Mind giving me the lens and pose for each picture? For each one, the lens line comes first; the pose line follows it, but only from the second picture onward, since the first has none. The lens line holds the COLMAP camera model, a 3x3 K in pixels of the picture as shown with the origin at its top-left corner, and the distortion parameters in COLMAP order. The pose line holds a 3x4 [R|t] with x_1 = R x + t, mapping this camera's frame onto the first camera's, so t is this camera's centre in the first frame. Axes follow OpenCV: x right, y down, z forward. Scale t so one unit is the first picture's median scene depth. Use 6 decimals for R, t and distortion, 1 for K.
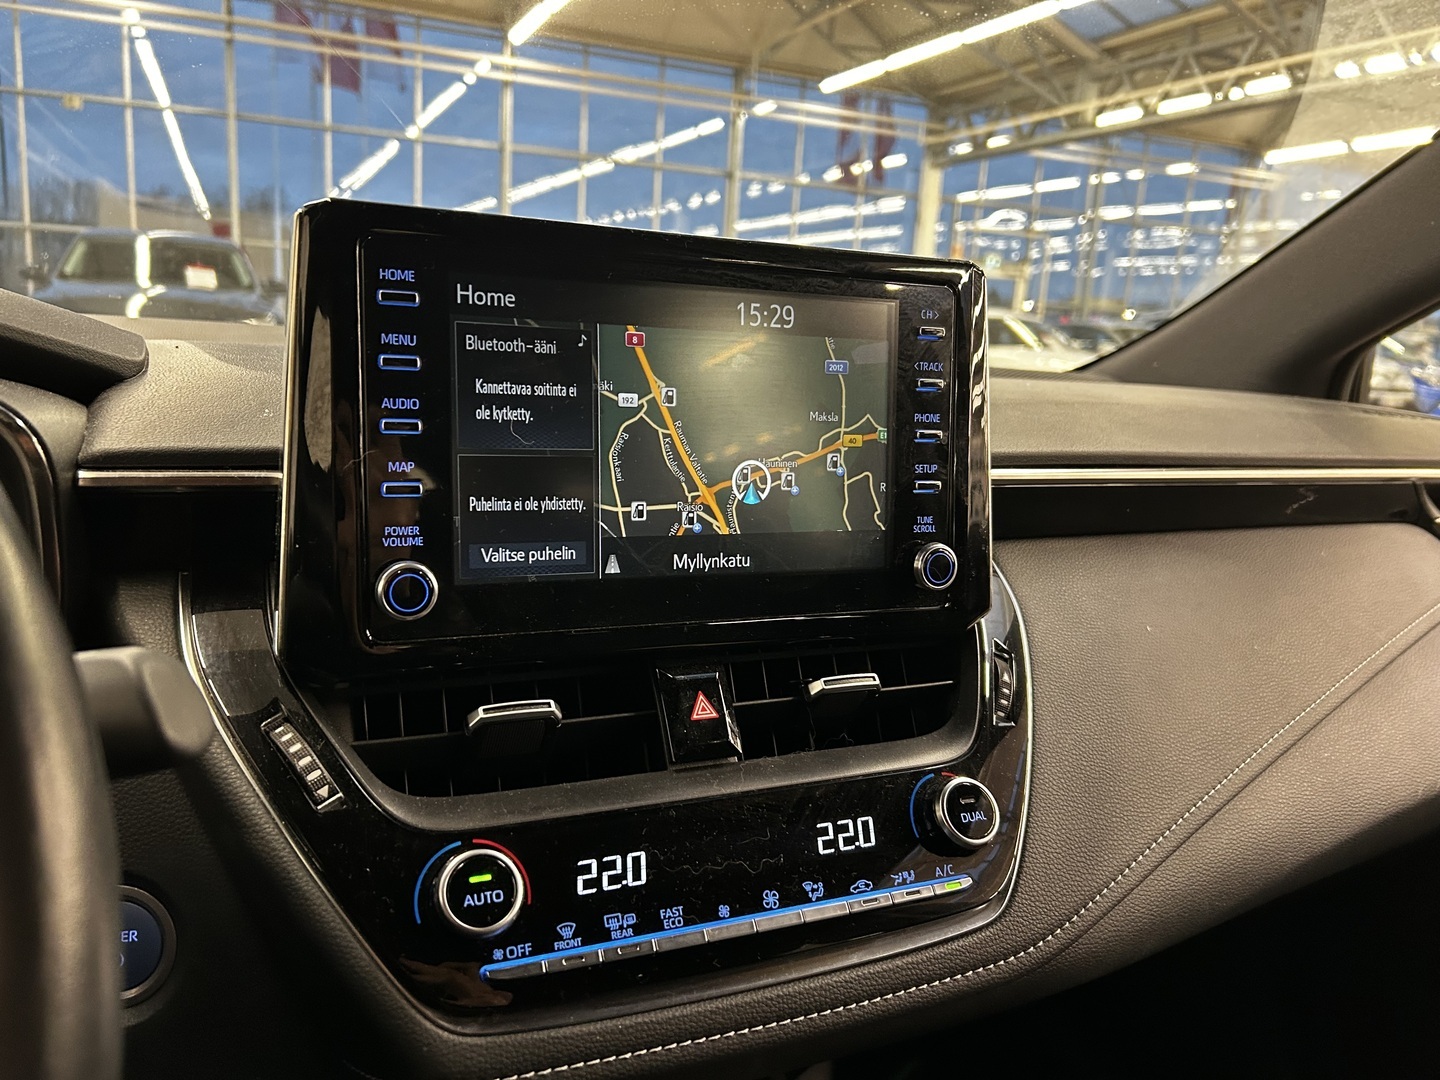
lens RADIAL K [[1099.5, 0, 720.0], [0, 1099.5, 540.0], [0, 0, 1]] dist [-0.004016, -0.003895]
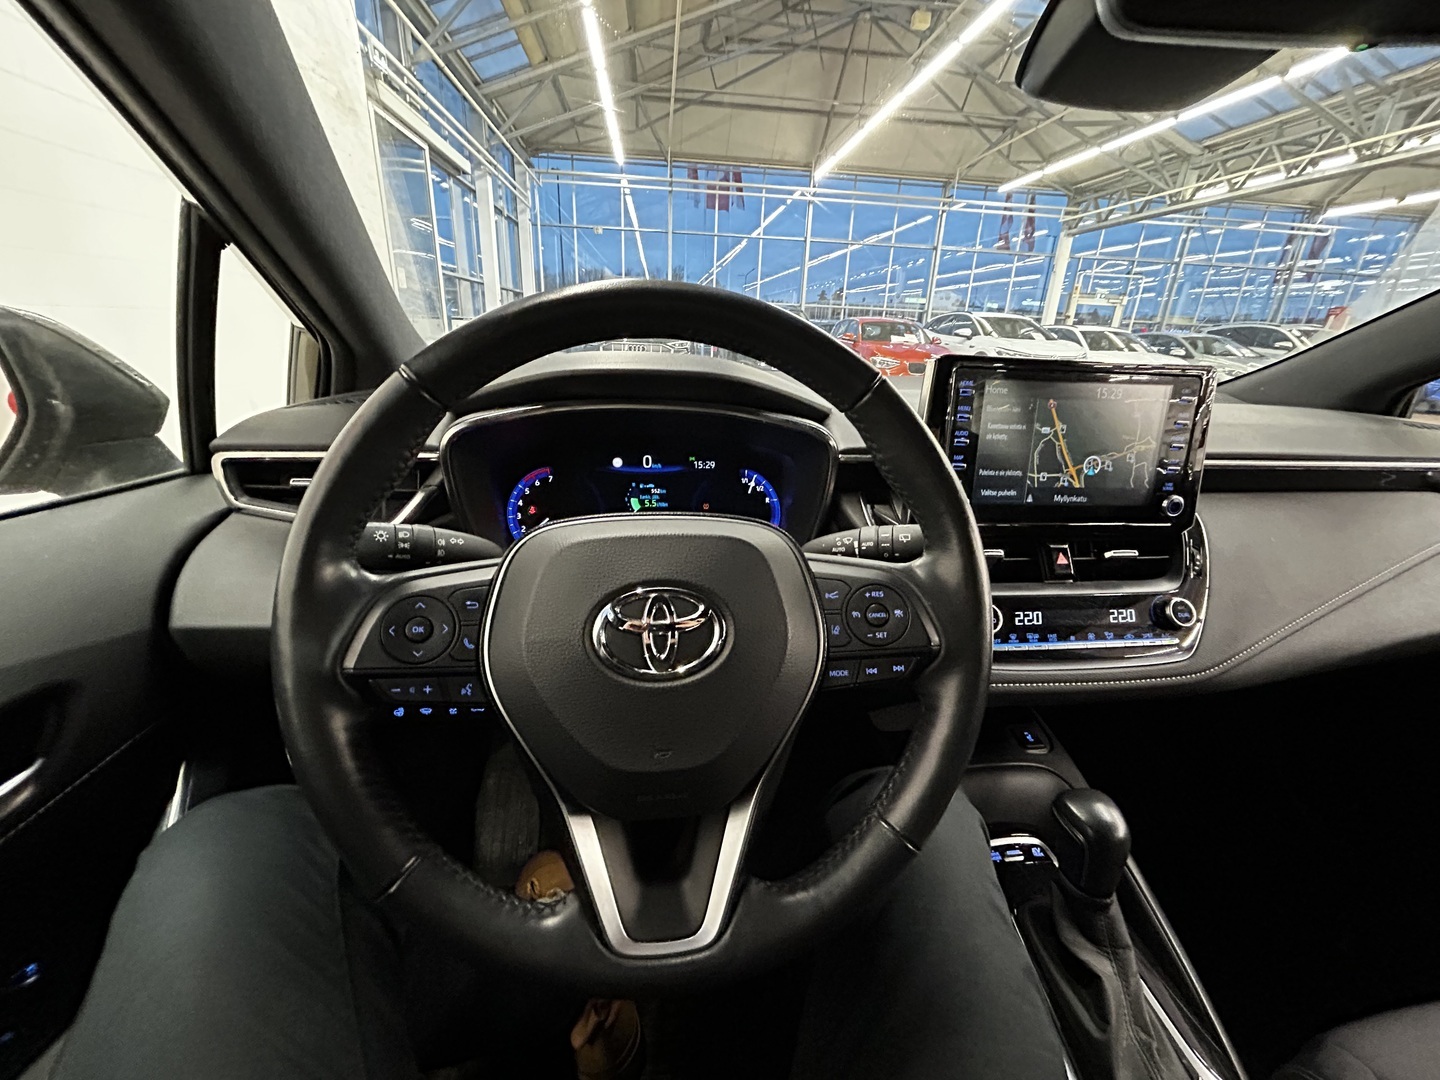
lens RADIAL K [[575.9, 0, 720.0], [0, 575.9, 540.0], [0, 0, 1]] dist [-0.008326, -0.000191]
pose [[0.952753, 0.084171, -0.291852, -0.270972], [-0.041298, 0.987812, 0.150070, -0.035521], [0.300927, -0.130927, 0.944617, -0.315085]]
